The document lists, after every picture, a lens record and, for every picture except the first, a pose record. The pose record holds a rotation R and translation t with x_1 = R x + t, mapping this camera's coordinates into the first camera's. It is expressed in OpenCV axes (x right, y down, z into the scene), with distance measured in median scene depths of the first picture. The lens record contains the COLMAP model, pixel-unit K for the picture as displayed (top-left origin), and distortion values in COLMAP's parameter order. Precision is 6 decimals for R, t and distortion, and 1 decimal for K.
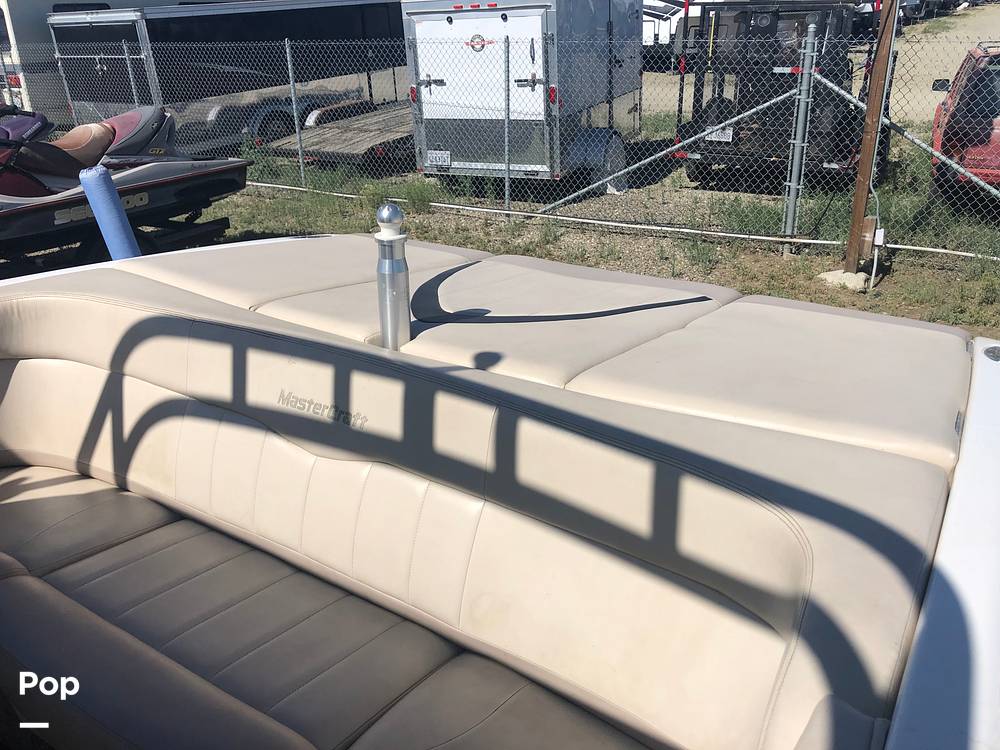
lens RADIAL K [[833.5, 0, 497.4], [0, 833.5, 368.8], [0, 0, 1]] dist [0.038713, -0.056033]
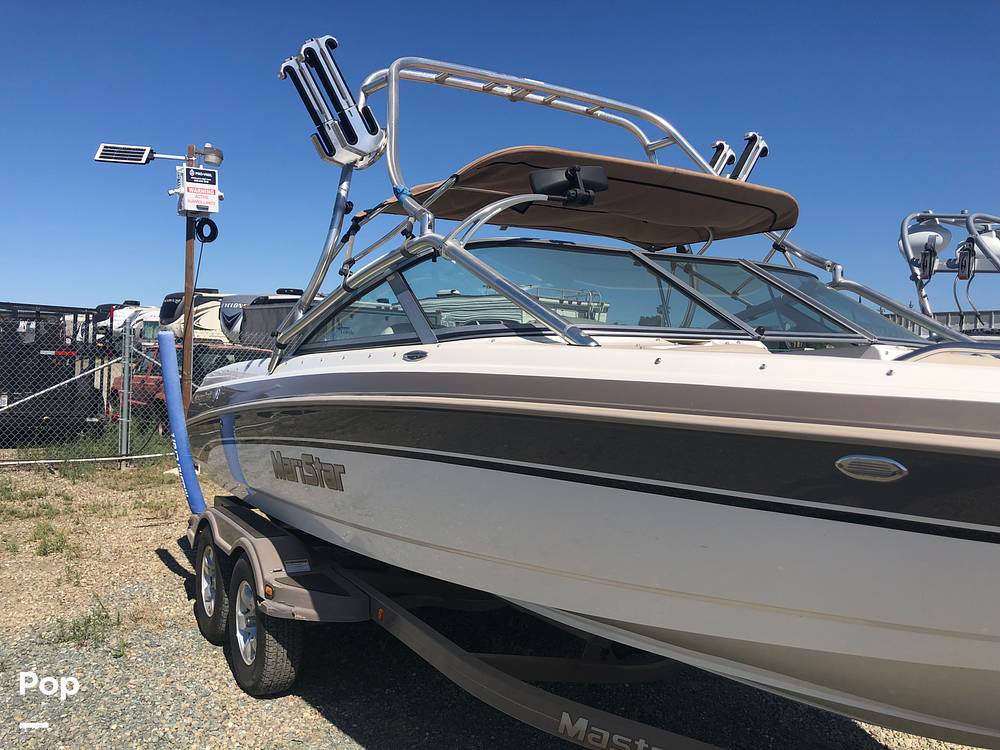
lens RADIAL K [[833.5, 0, 501.3], [0, 833.5, 367.8], [0, 0, 1]] dist [0.038713, -0.056033]
pose [[0.412669, 0.031433, 0.910339, -0.635624], [0.313838, 0.933305, -0.174493, 0.140384], [-0.855108, 0.357707, 0.375281, -0.125125]]
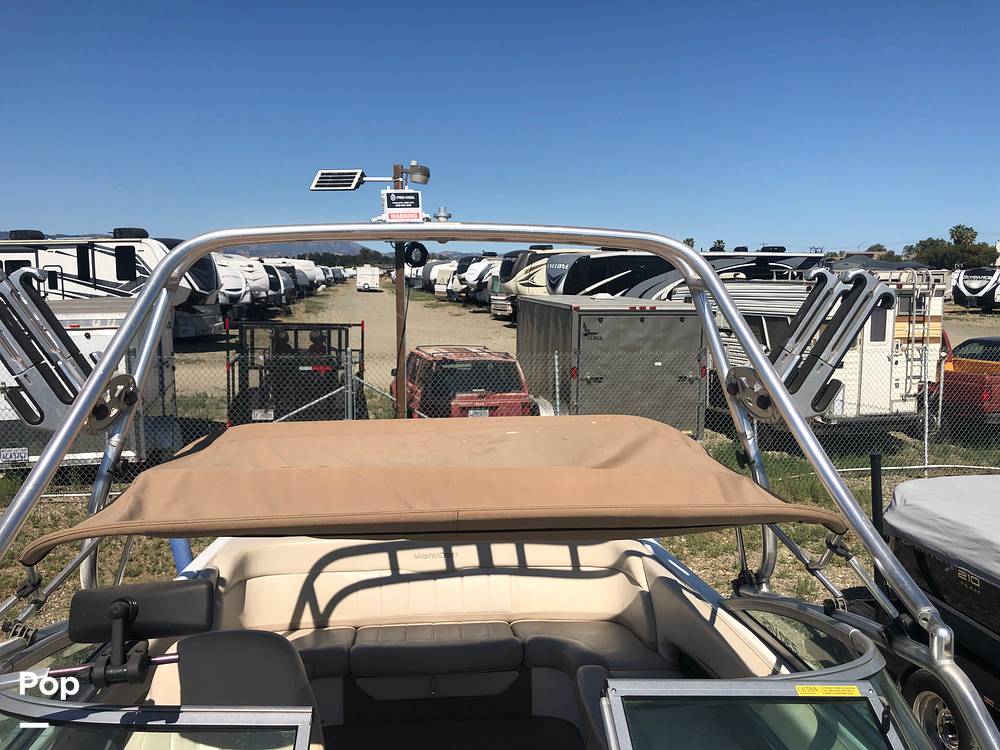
lens RADIAL K [[833.5, 0, 508.2], [0, 833.5, 378.4], [0, 0, 1]] dist [0.038713, -0.056033]
pose [[0.756931, -0.046563, 0.651834, -0.346290], [0.228604, 0.953304, -0.197363, 0.014159], [-0.612206, 0.298402, 0.732229, -0.247997]]
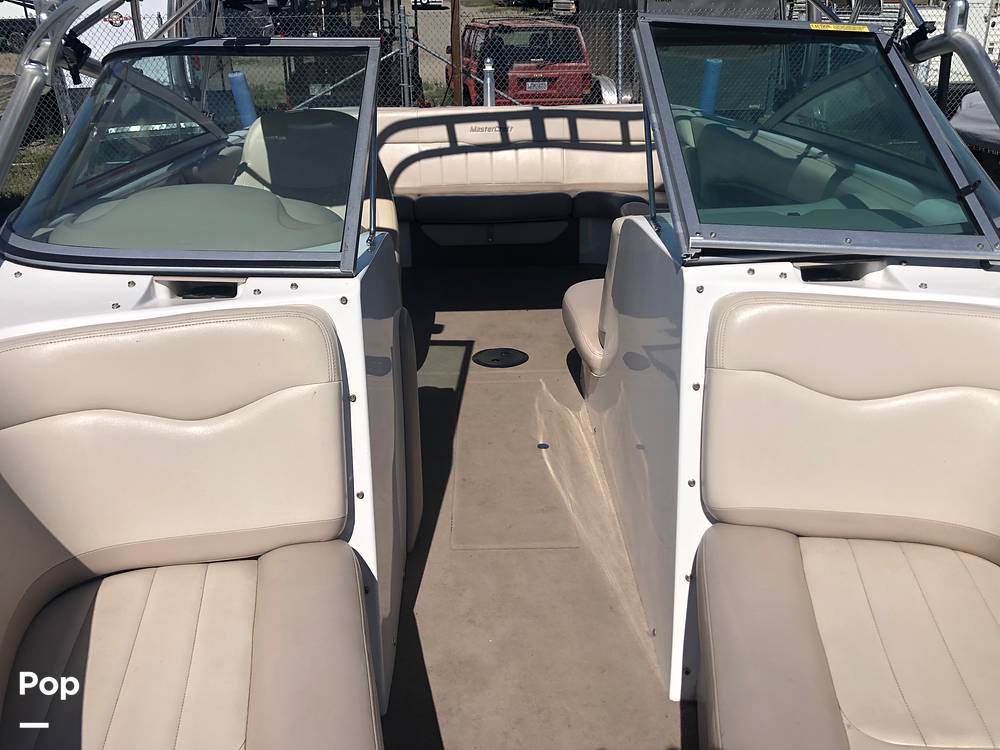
lens RADIAL K [[833.5, 0, 499.7], [0, 833.5, 376.8], [0, 0, 1]] dist [0.038713, -0.056033]
pose [[0.806436, -0.233902, 0.543093, -0.376753], [0.221722, 0.971042, 0.088979, 0.116420], [-0.548178, 0.048660, 0.834945, -0.257654]]
